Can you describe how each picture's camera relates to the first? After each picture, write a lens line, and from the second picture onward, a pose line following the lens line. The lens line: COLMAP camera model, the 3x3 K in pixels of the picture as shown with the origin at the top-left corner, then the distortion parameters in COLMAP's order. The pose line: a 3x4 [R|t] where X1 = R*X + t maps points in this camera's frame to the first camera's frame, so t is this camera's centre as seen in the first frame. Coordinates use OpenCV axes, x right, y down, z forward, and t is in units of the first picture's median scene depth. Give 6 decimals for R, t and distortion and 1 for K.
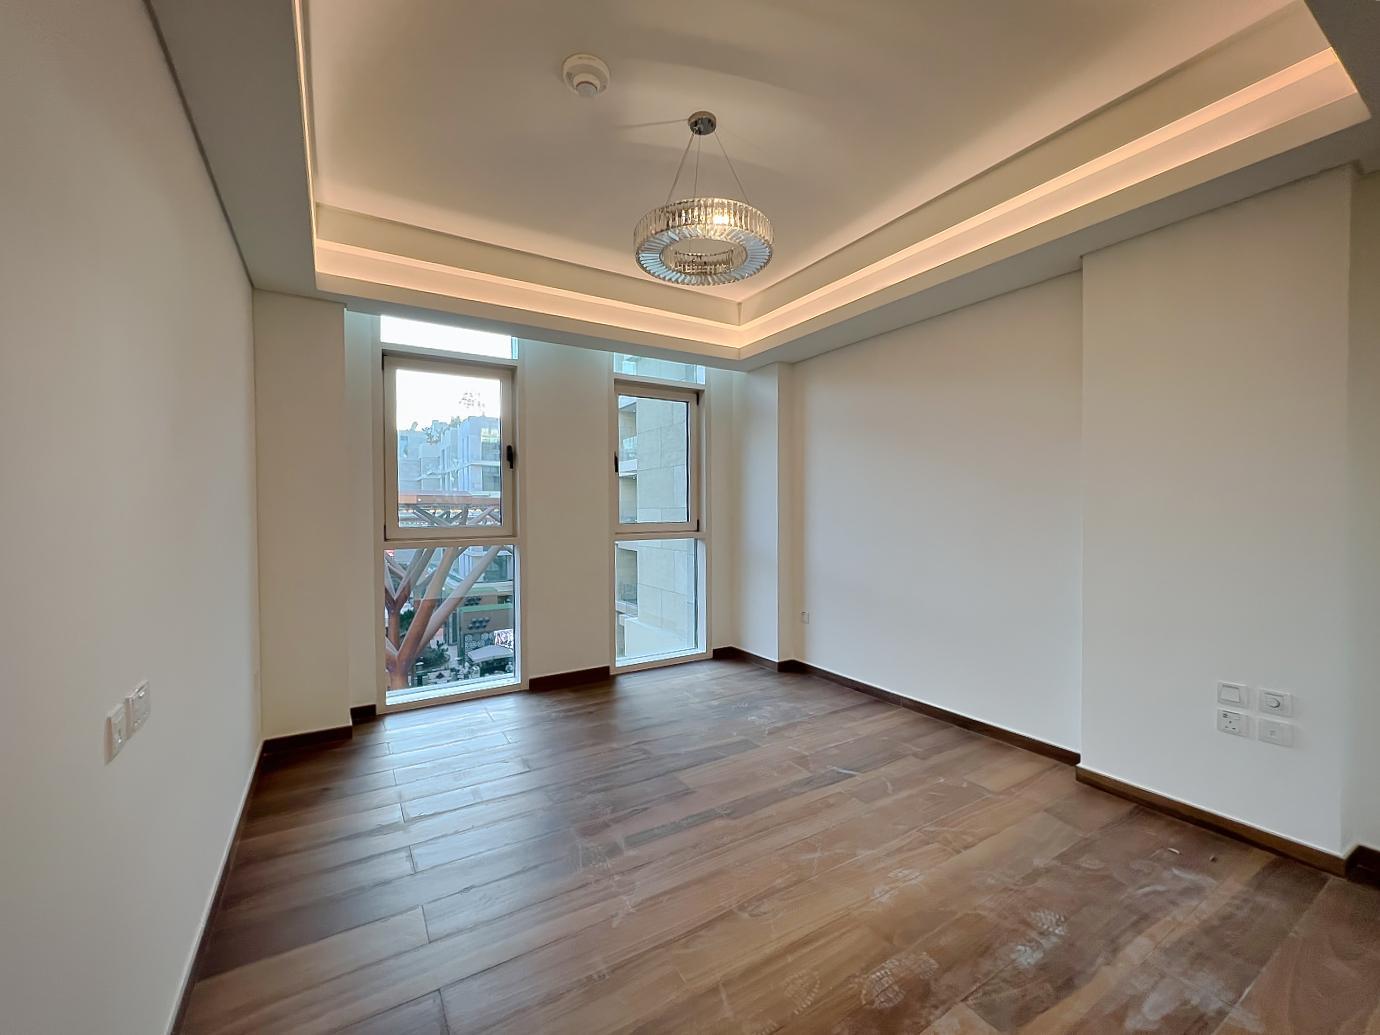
lens RADIAL K [[555.2, 0, 687.8], [0, 555.2, 515.4], [0, 0, 1]] dist [0.001013, 0.000064]
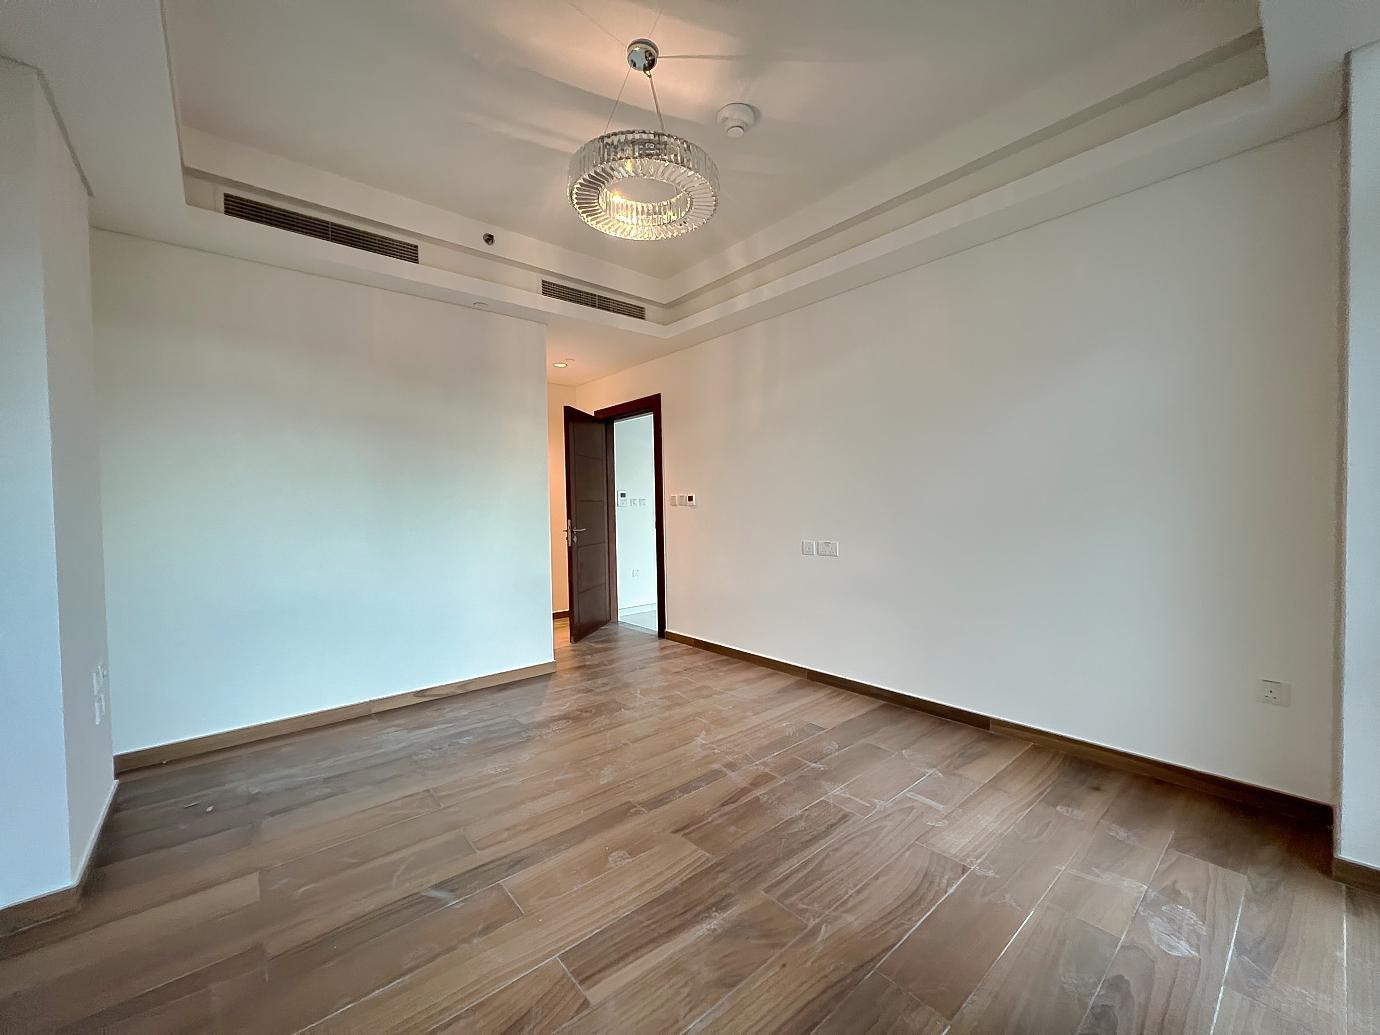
lens RADIAL K [[555.2, 0, 690.4], [0, 555.2, 516.3], [0, 0, 1]] dist [0.001013, 0.000064]
pose [[-0.988026, 0.023390, -0.152502, 0.120593], [0.018086, 0.999185, 0.036073, 0.026448], [0.153222, 0.032883, -0.987645, 2.145381]]
